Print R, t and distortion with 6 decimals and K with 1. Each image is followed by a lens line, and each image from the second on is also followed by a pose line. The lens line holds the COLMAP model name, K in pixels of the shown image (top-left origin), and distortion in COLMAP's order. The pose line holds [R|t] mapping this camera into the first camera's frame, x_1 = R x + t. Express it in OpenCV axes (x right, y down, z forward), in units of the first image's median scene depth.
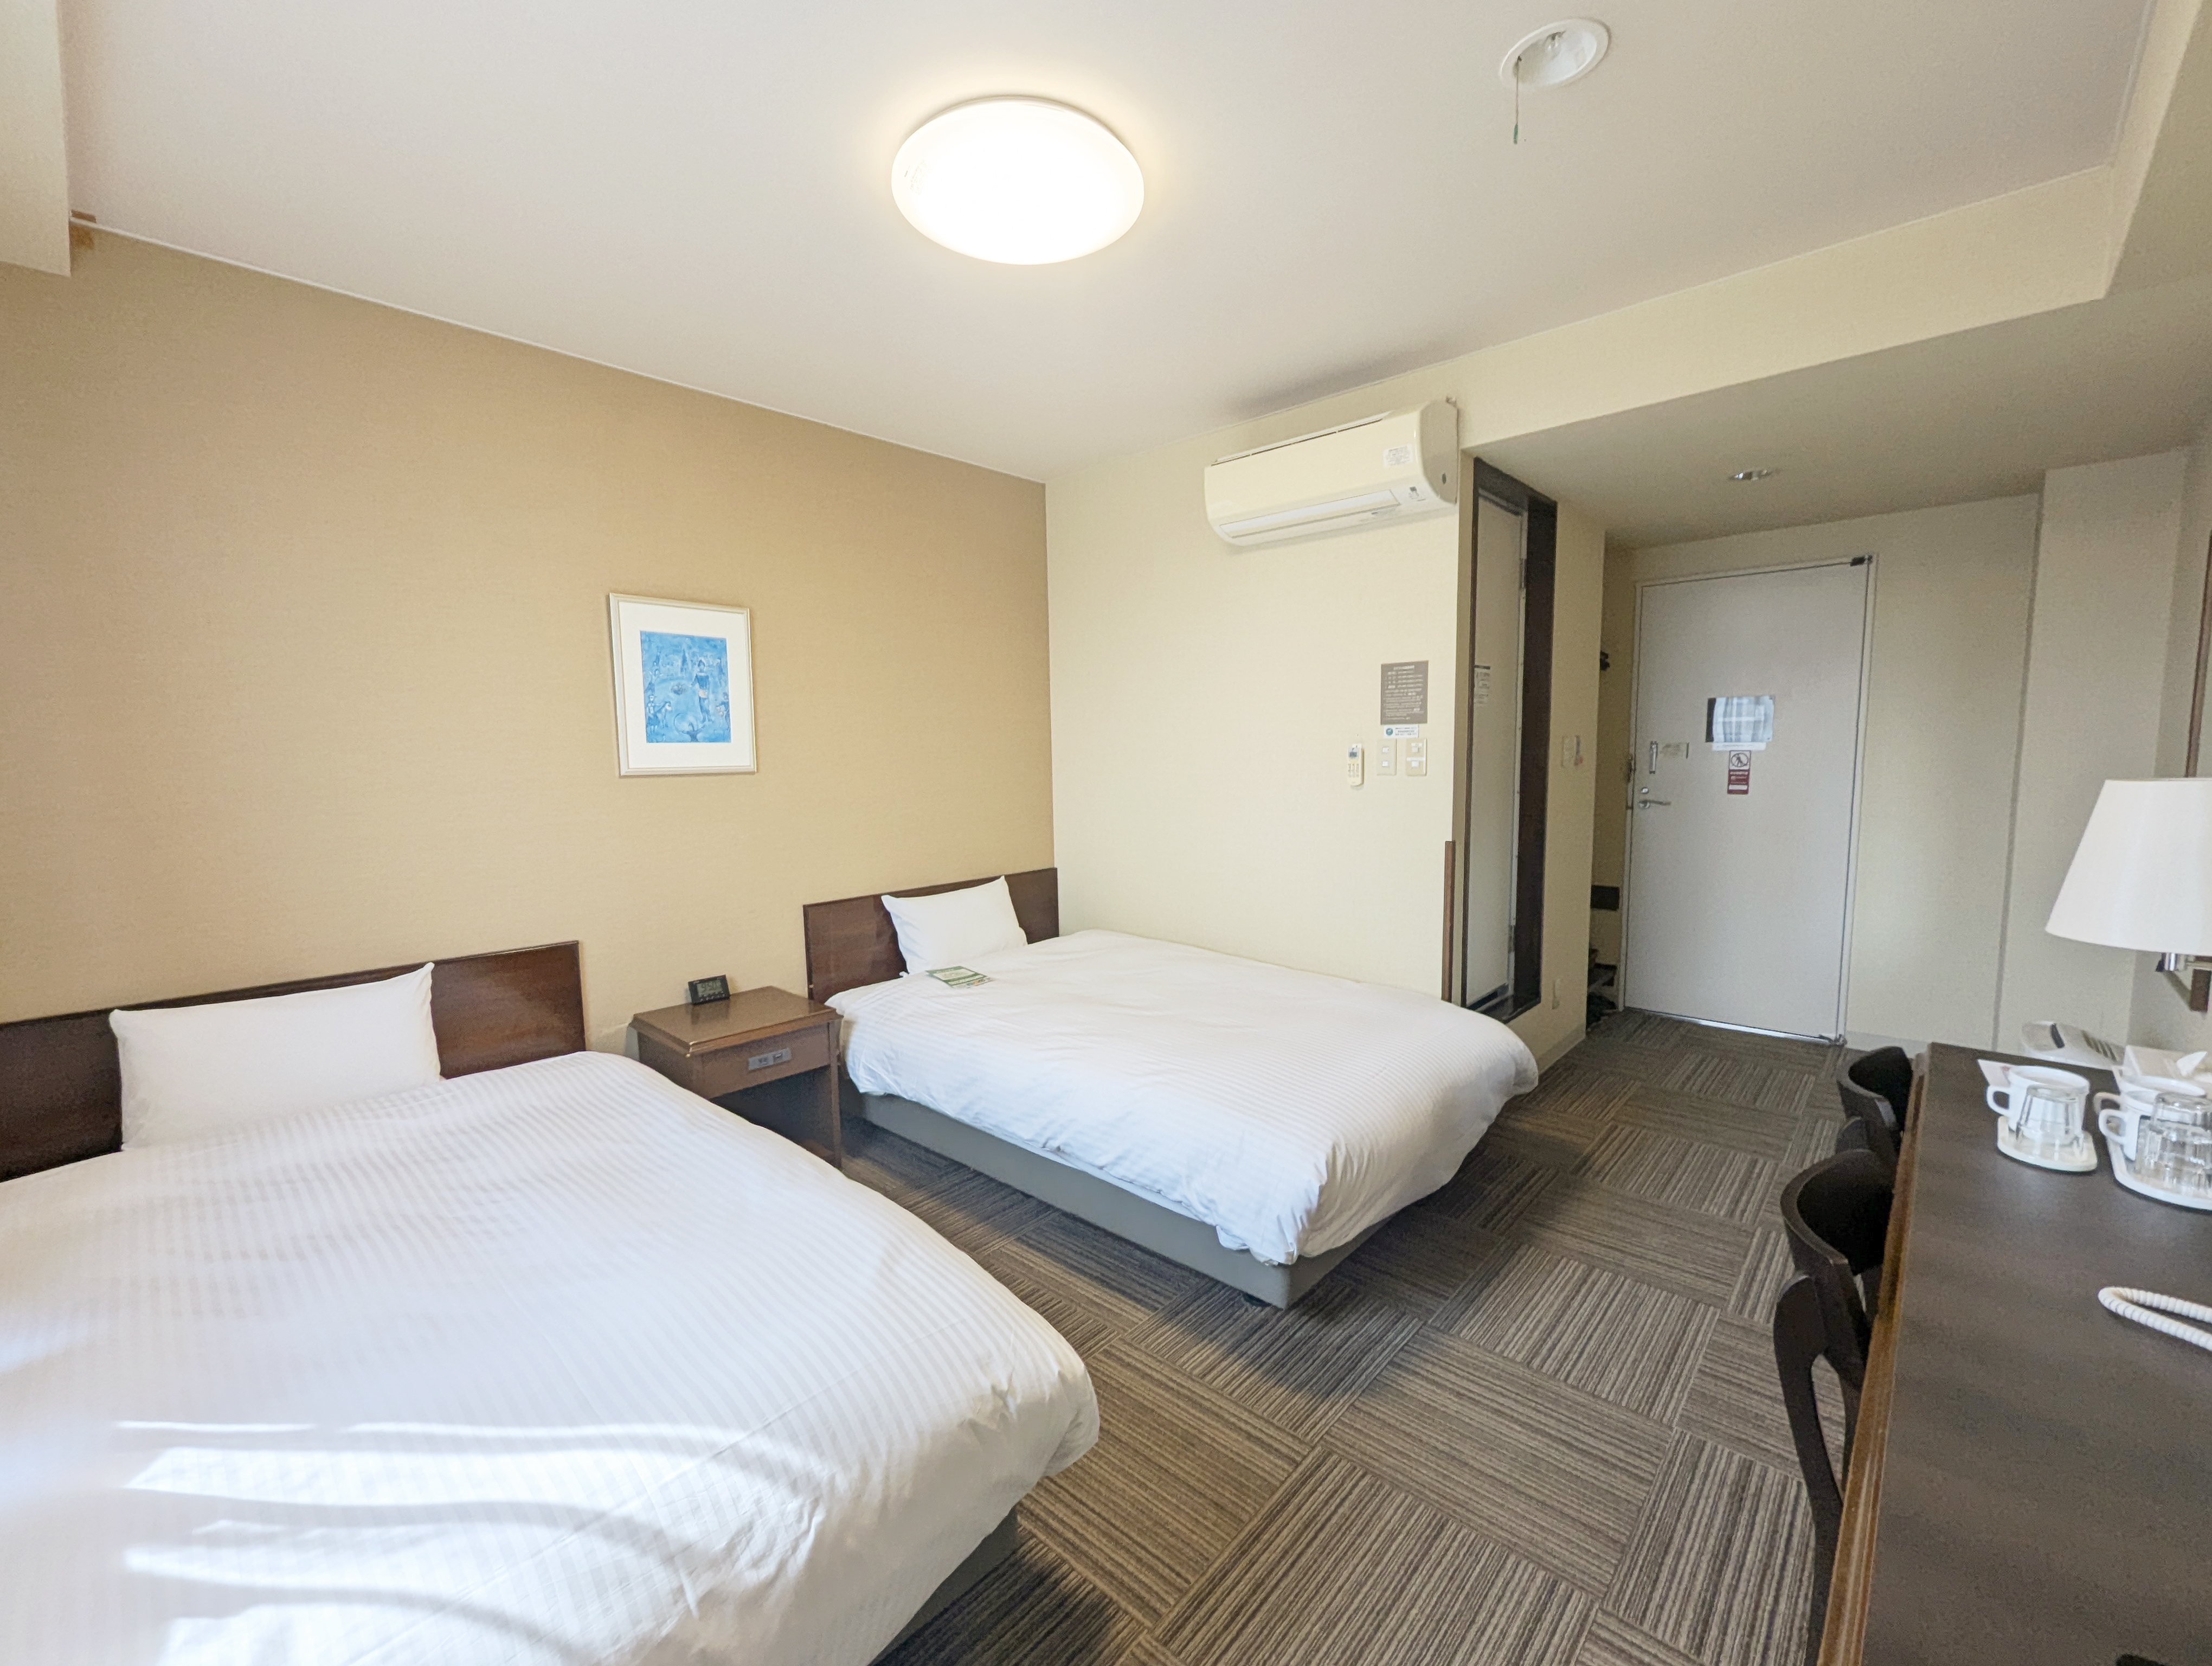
lens RADIAL K [[916.7, 0, 1115.5], [0, 916.7, 830.2], [0, 0, 1]] dist [-0.003670, -0.000051]
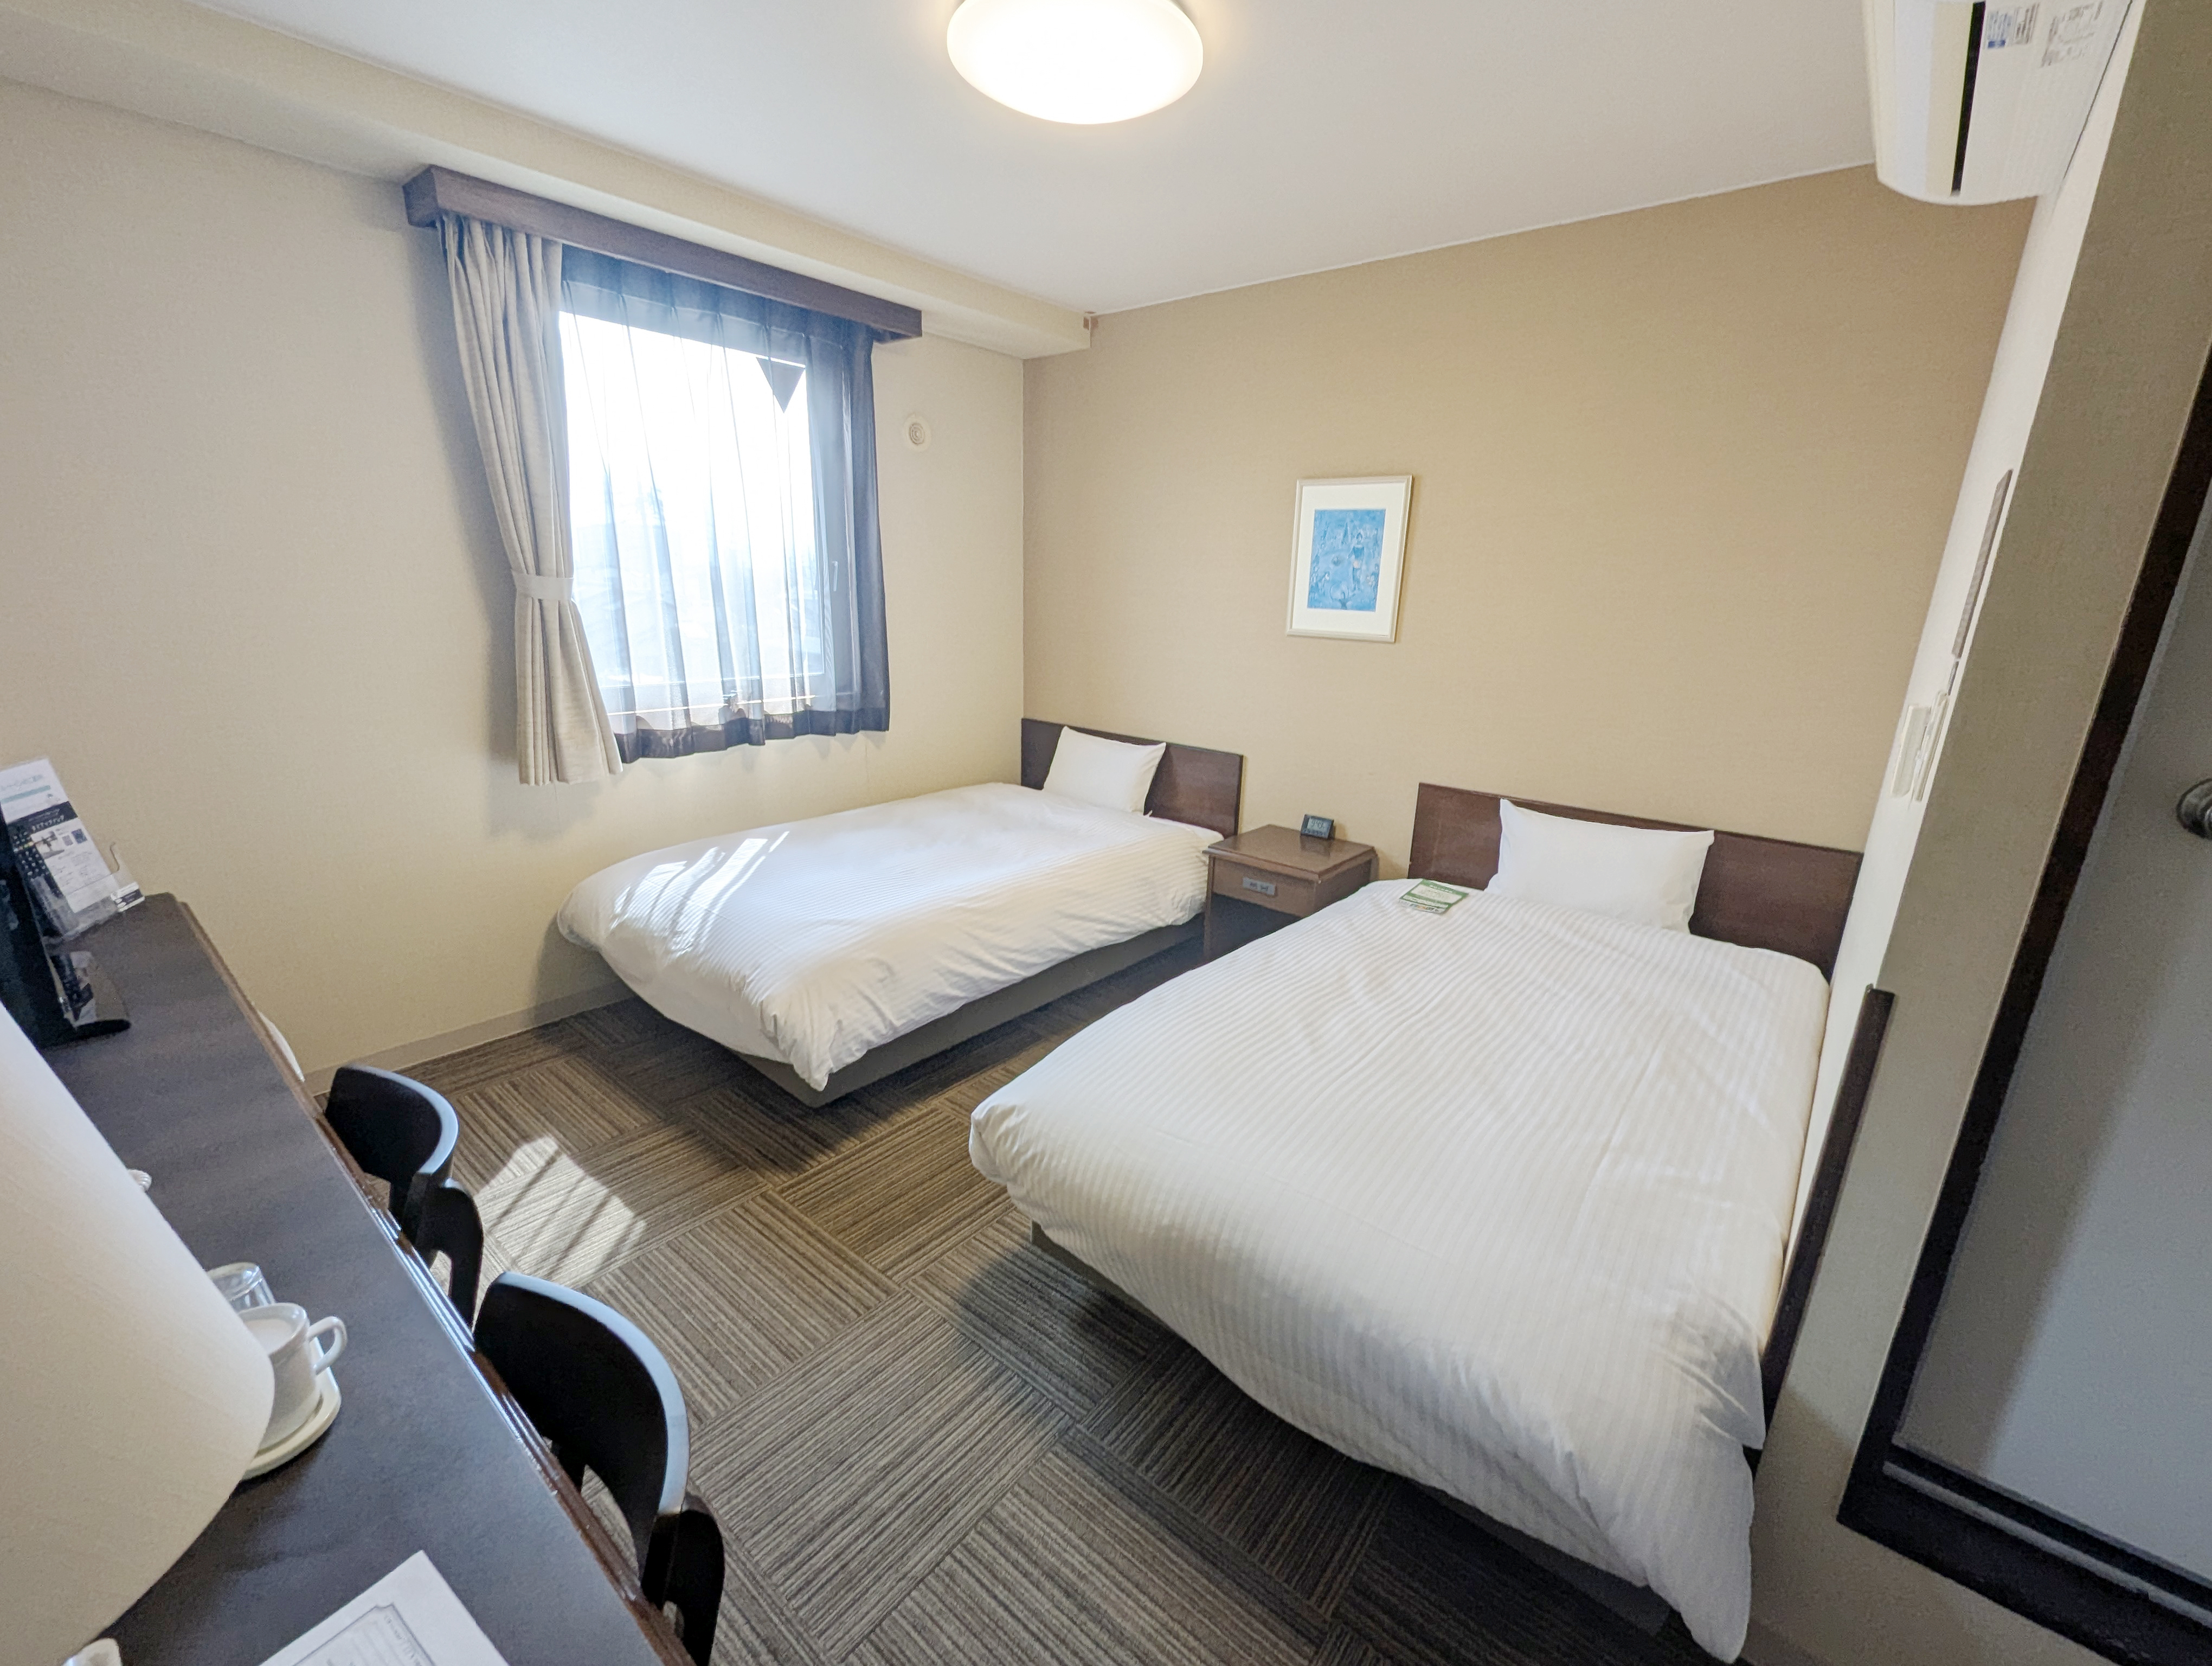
lens RADIAL K [[916.7, 0, 1115.8], [0, 916.7, 838.9], [0, 0, 1]] dist [-0.003670, -0.000051]
pose [[0.053733, 0.288498, -0.955972, 0.690982], [-0.119788, 0.952304, 0.280658, -0.112768], [0.991344, 0.099433, 0.085729, 0.674741]]
